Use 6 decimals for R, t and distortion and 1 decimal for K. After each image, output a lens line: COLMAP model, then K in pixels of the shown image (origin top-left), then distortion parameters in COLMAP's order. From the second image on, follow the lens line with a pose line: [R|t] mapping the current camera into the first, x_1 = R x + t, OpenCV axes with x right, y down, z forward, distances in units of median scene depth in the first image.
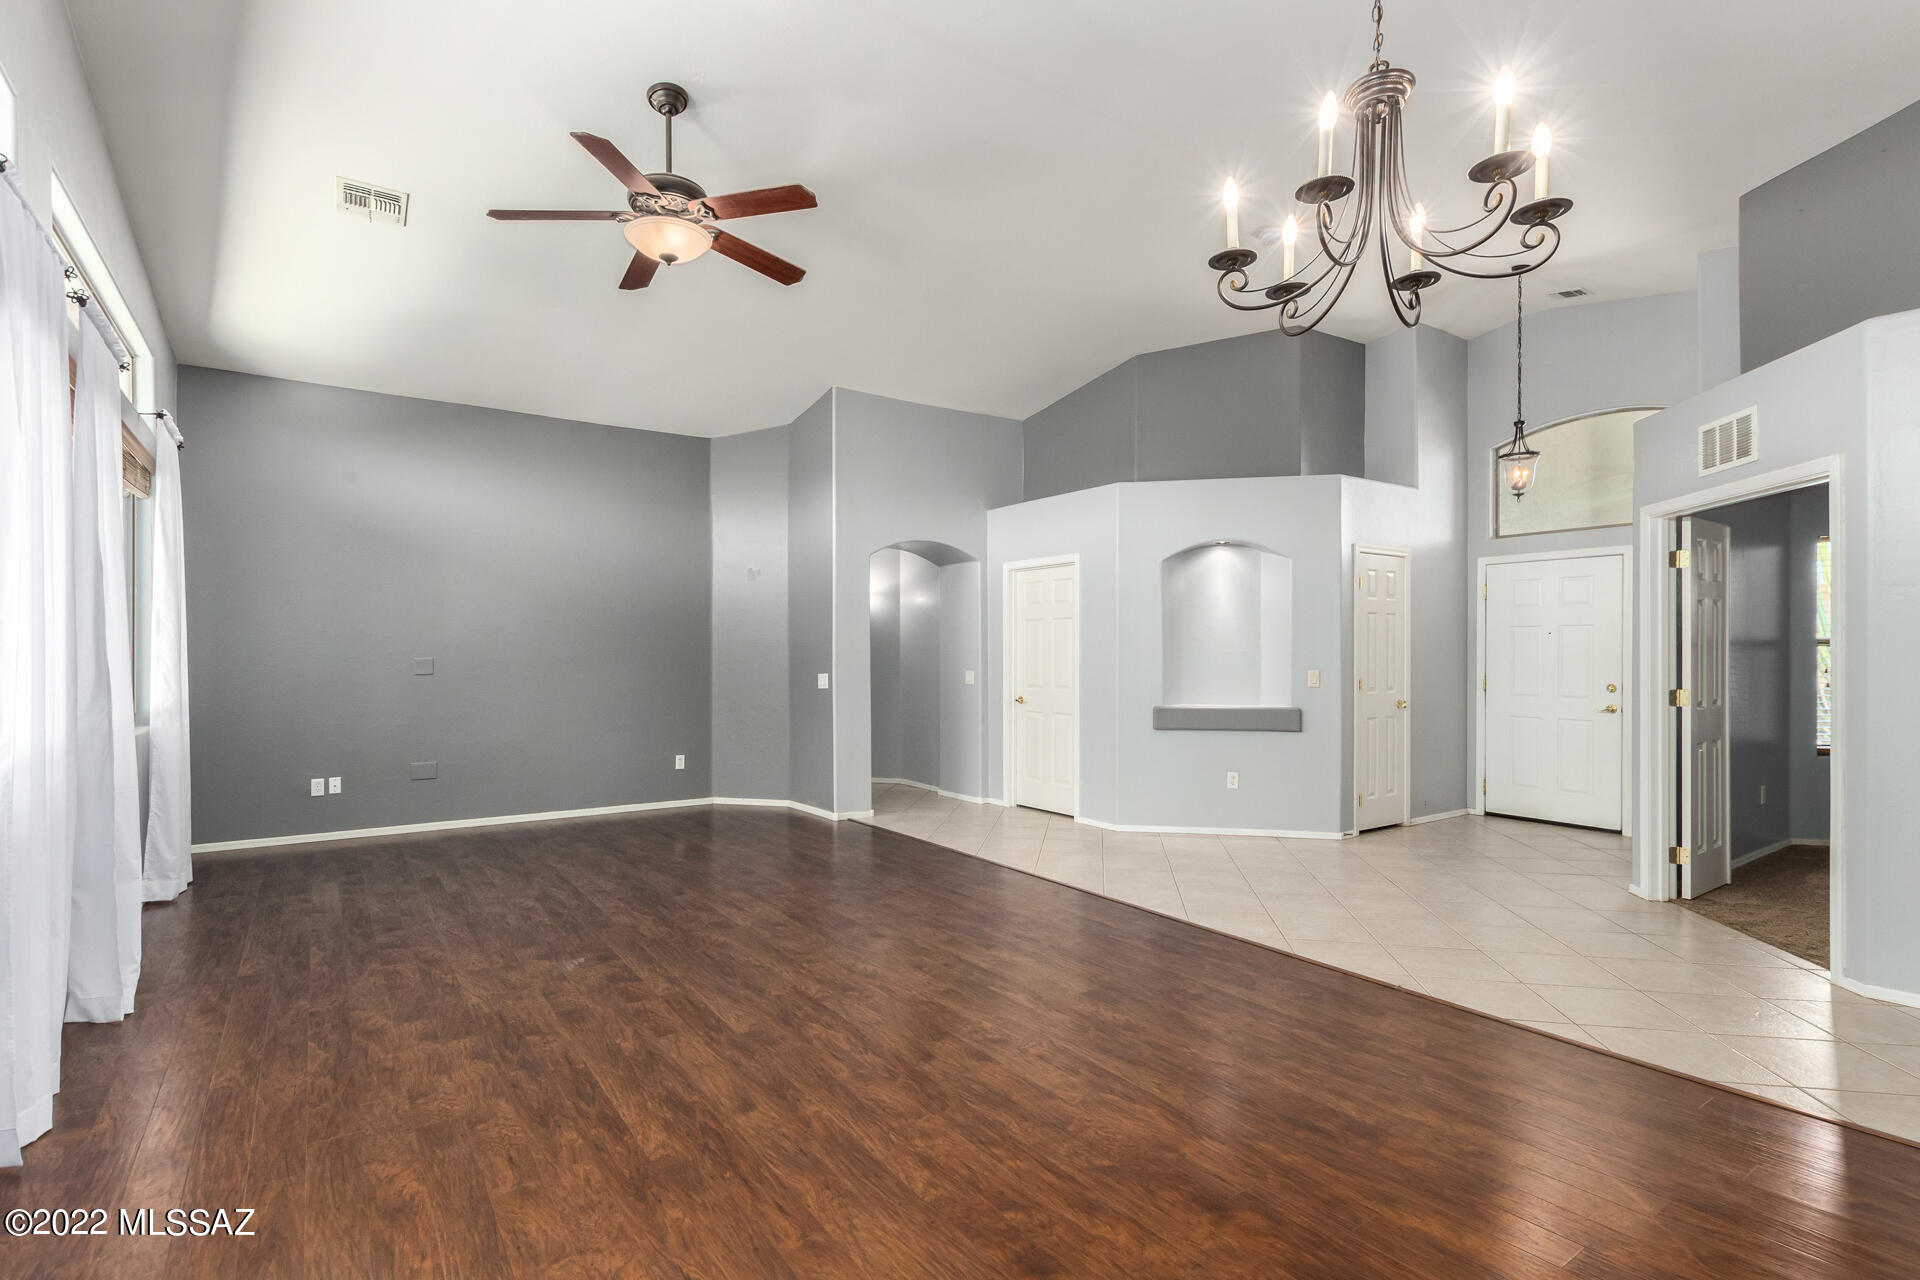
lens RADIAL K [[921.6, 0, 938.4], [0, 921.6, 658.3], [0, 0, 1]] dist [-0.002525, -0.000460]
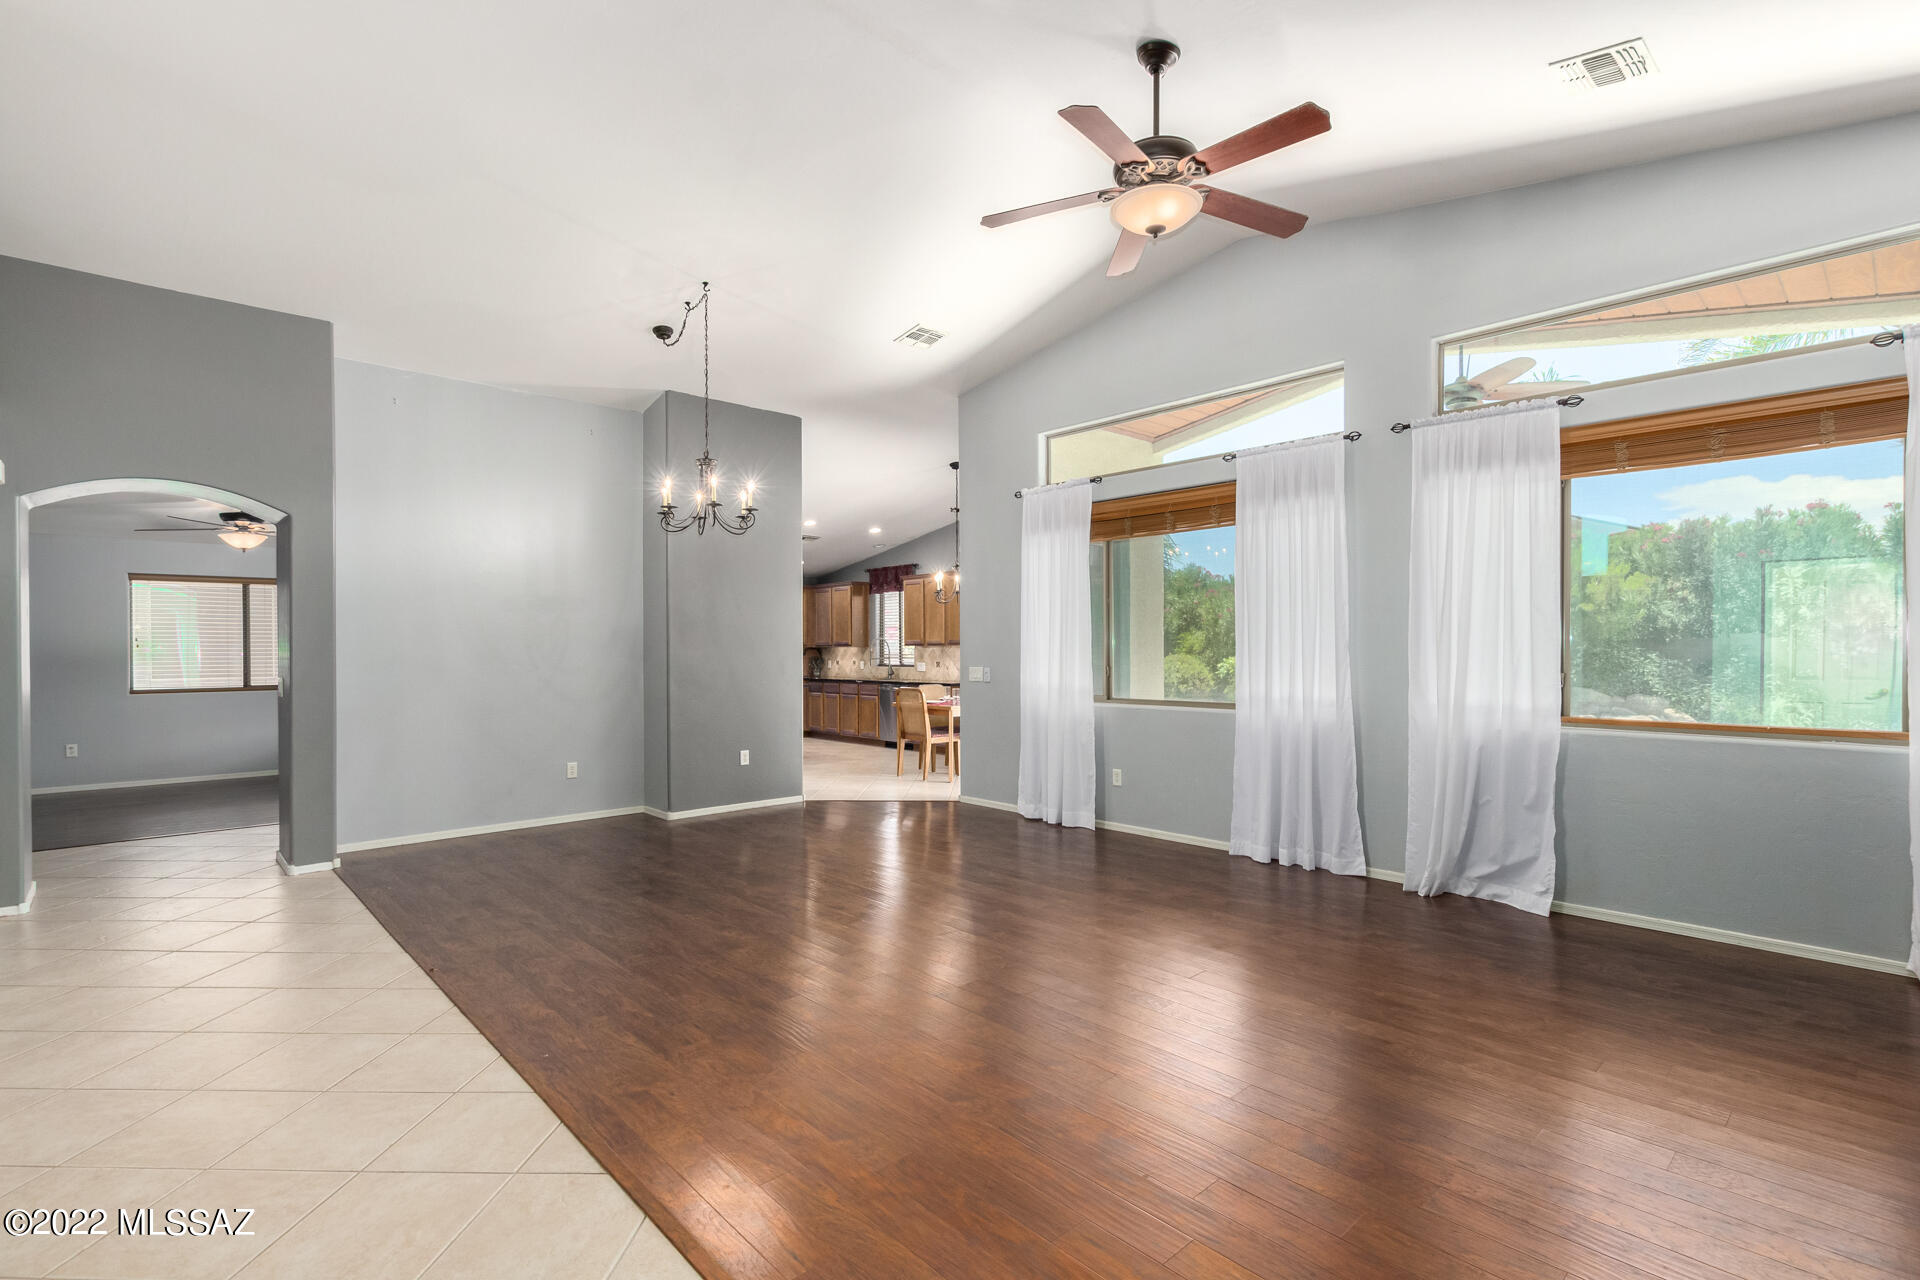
lens RADIAL K [[895.2, 0, 970.1], [0, 895.2, 655.8], [0, 0, 1]] dist [0.003666, 0.000429]
pose [[-0.989891, 0.007913, -0.141612, 0.014410], [0.005758, 0.999861, 0.015617, -0.011112], [0.141716, 0.014644, -0.989799, 1.133511]]
